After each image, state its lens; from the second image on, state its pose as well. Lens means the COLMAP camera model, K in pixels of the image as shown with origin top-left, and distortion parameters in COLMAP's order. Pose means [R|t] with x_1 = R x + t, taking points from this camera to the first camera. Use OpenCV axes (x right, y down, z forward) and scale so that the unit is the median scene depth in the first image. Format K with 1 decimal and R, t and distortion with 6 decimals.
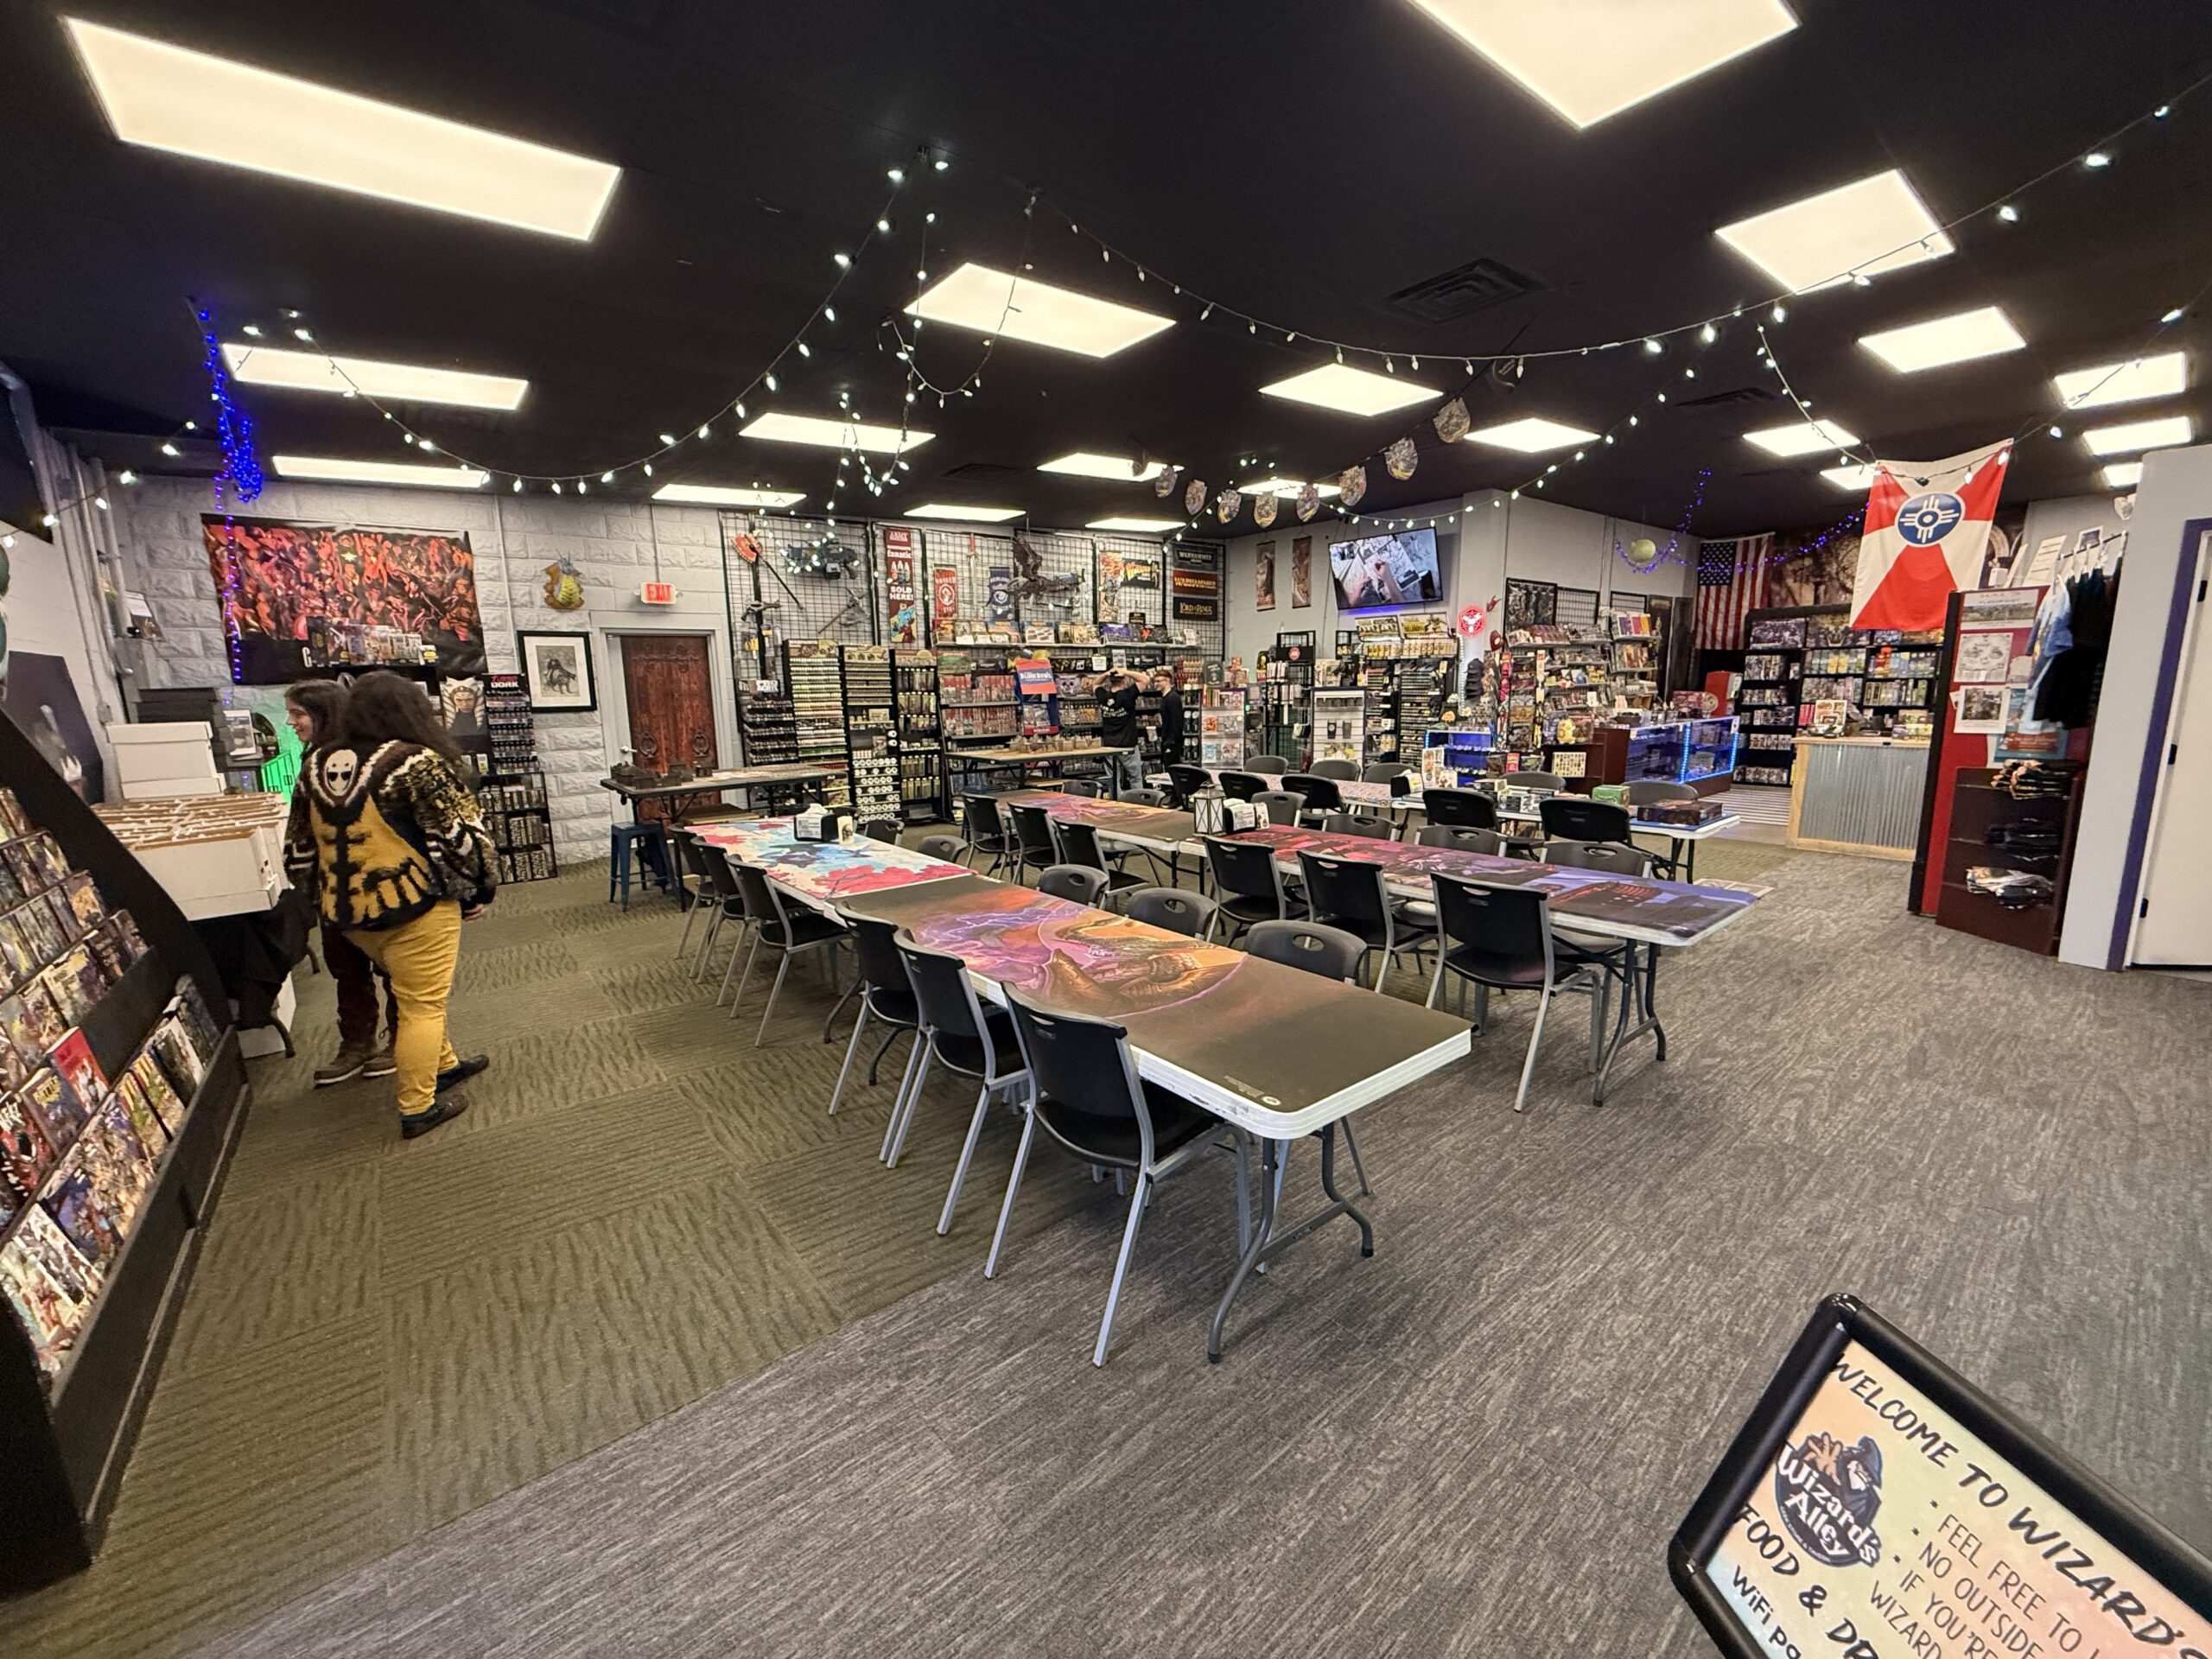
lens RADIAL K [[885.4, 0, 1095.4], [0, 885.4, 831.7], [0, 0, 1]] dist [0.000927, 0.000238]
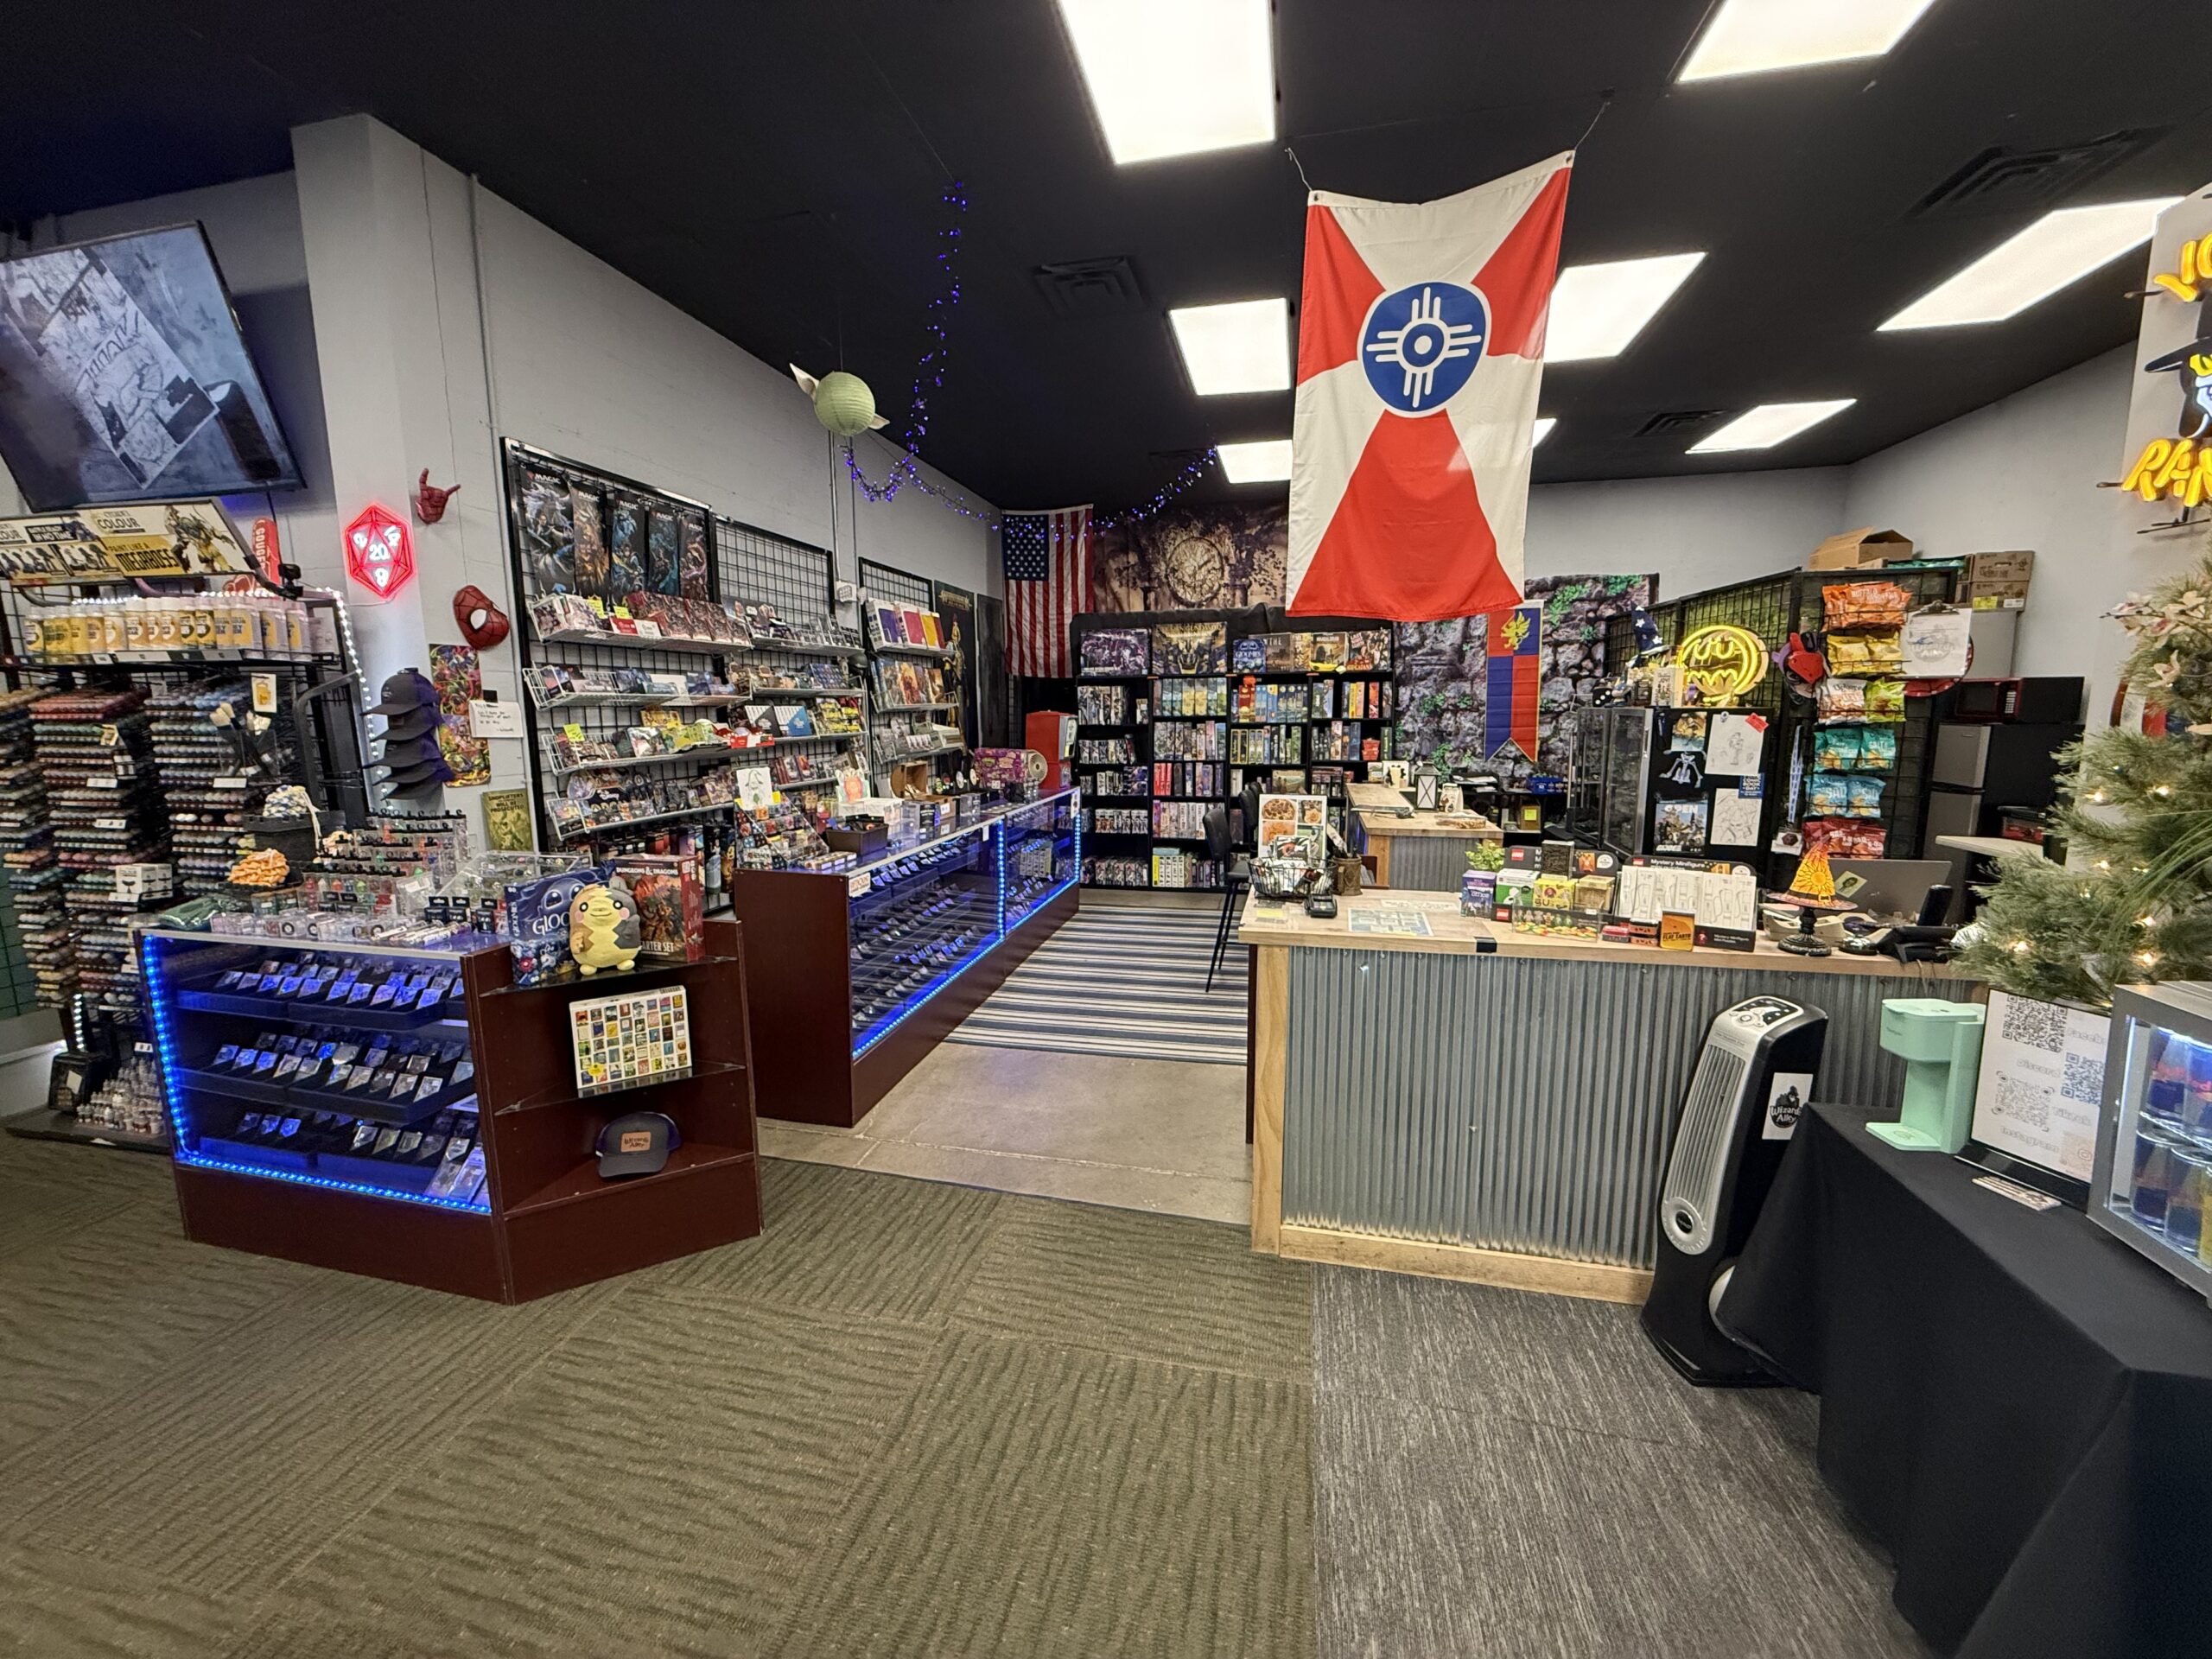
lens RADIAL K [[885.4, 0, 1099.1], [0, 885.4, 824.2], [0, 0, 1]] dist [0.000927, 0.000238]
pose [[0.789439, -0.072097, 0.609580, 0.392668], [0.099709, 0.994951, -0.011453, -0.101807], [-0.605676, 0.069822, 0.792642, 0.550128]]
